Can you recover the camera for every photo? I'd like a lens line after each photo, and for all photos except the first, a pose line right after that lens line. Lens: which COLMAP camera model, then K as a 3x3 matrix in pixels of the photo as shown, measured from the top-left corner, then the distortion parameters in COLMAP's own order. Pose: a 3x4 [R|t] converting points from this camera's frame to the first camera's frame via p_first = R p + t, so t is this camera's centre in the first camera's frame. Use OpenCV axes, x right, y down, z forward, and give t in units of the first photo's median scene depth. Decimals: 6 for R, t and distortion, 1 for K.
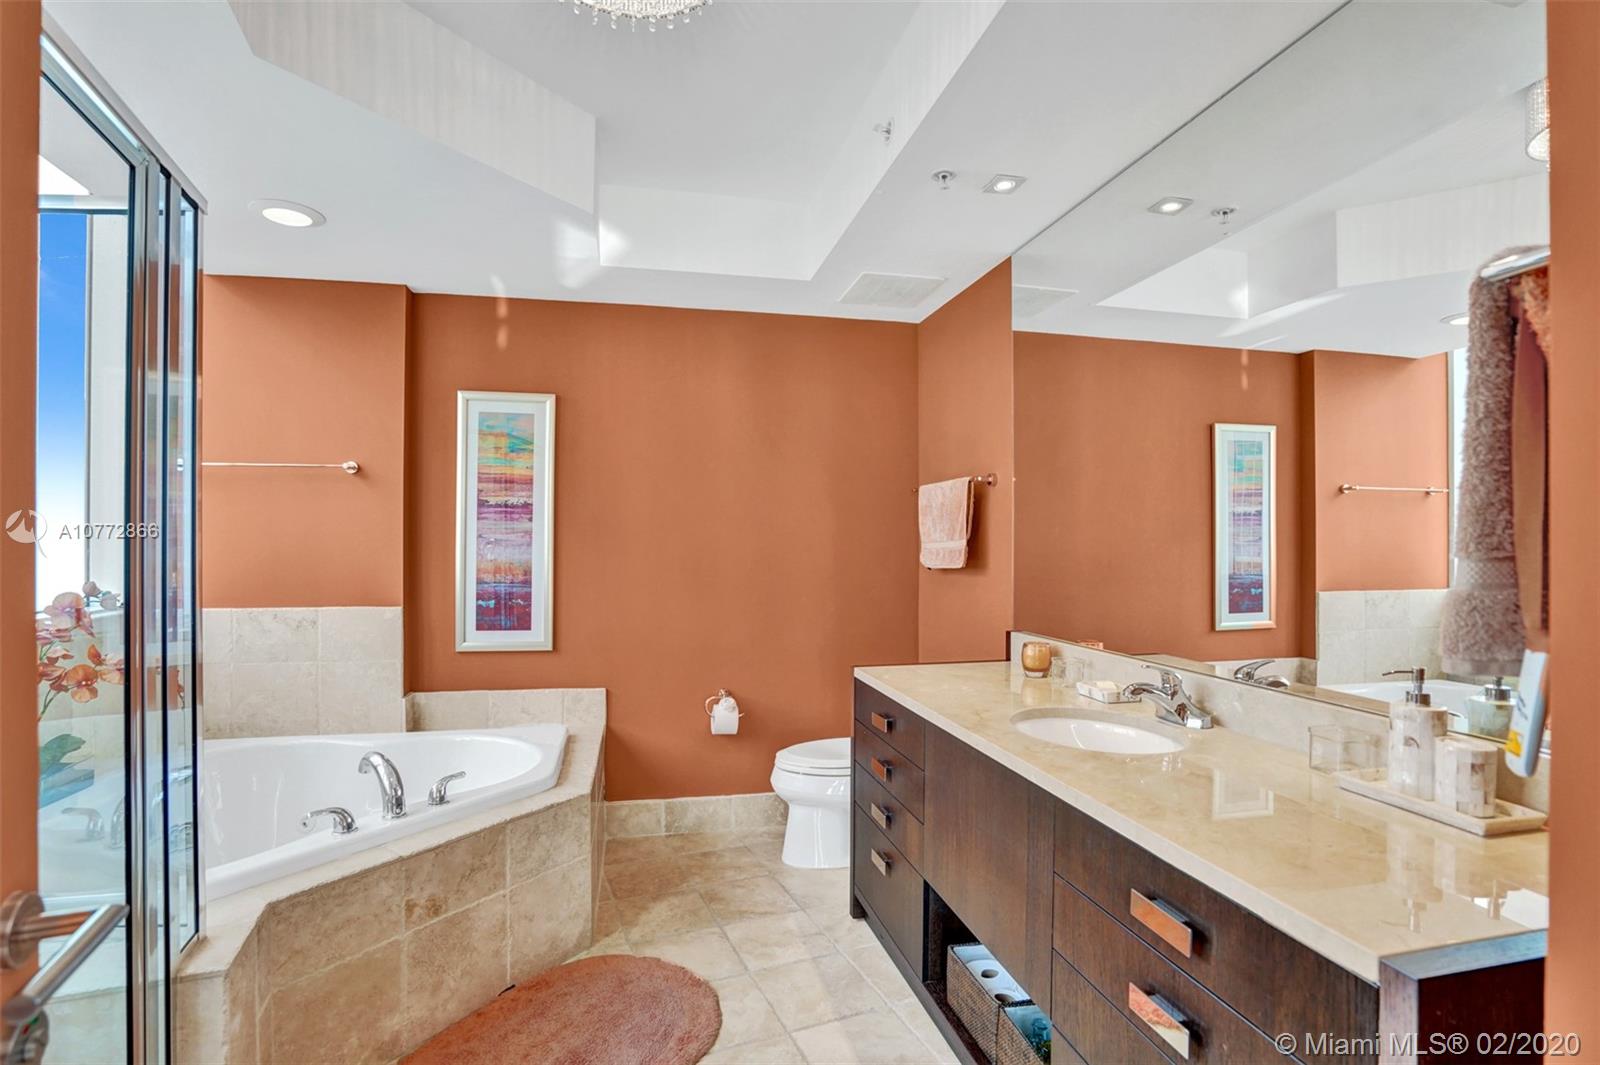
lens RADIAL K [[774.8, 0, 796.9], [0, 774.8, 543.9], [0, 0, 1]] dist [-0.064898, 0.025344]
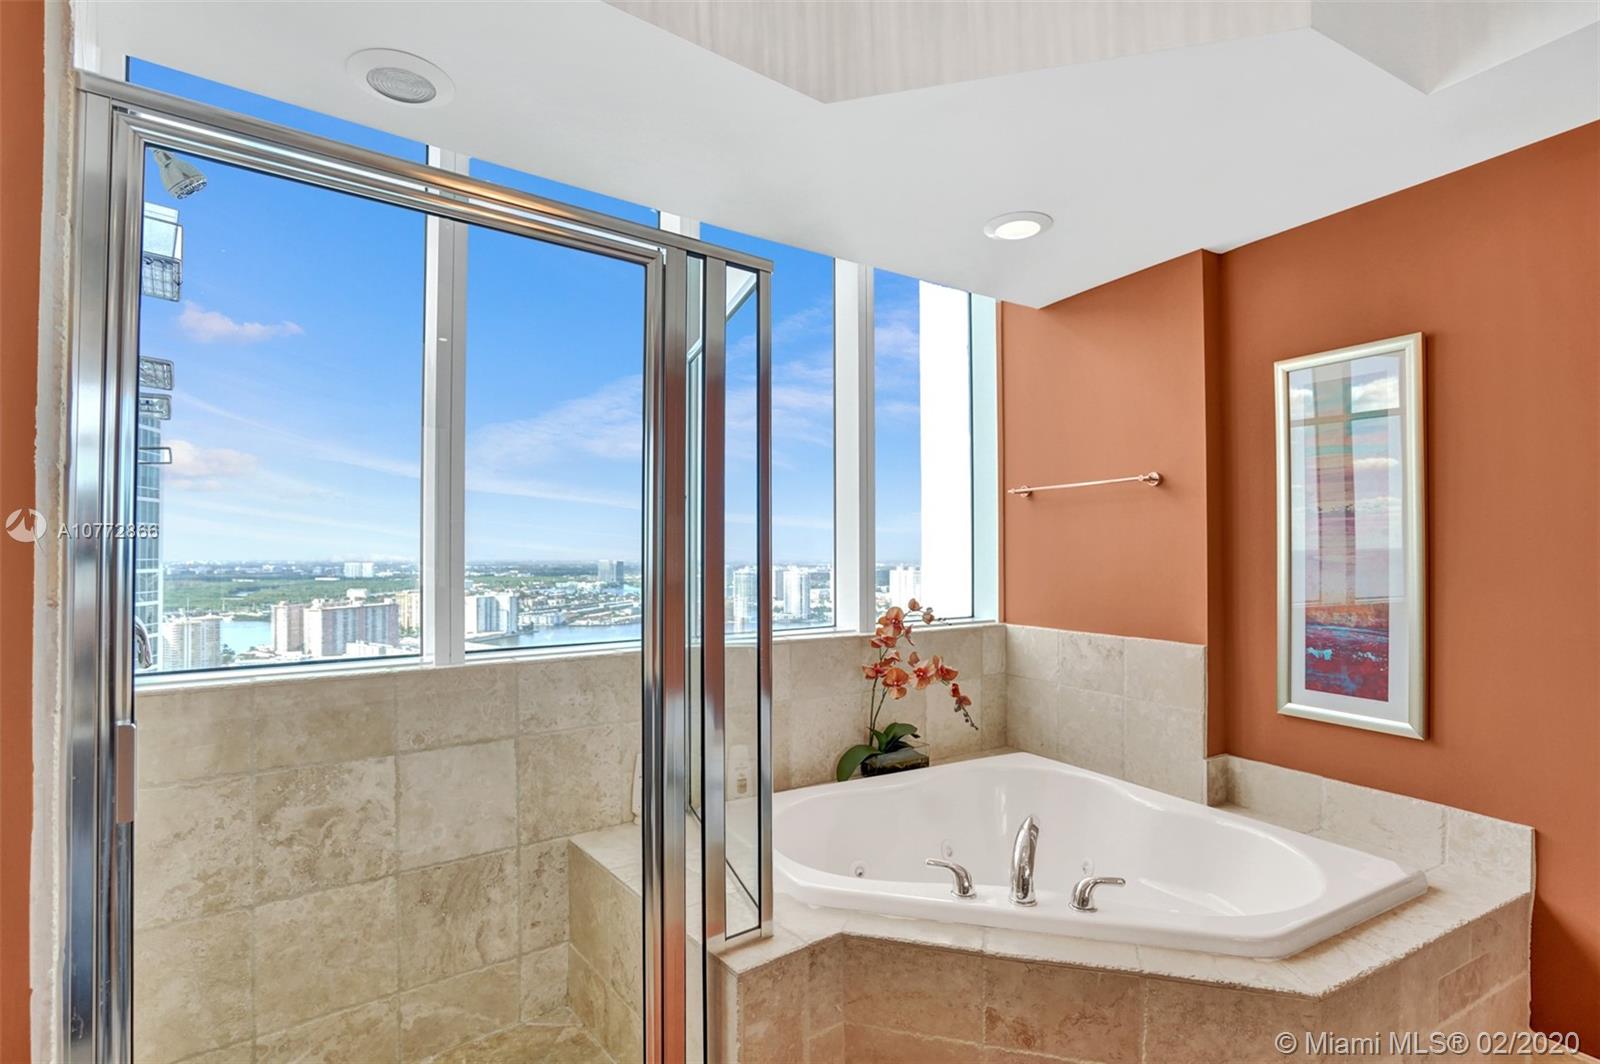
lens RADIAL K [[774.8, 0, 796.9], [0, 774.8, 543.4], [0, 0, 1]] dist [-0.064898, 0.025344]
pose [[0.263423, -0.016198, -0.964544, 0.149539], [-0.000219, 0.999858, -0.016850, -0.012236], [0.964680, 0.004650, 0.263382, 0.374762]]
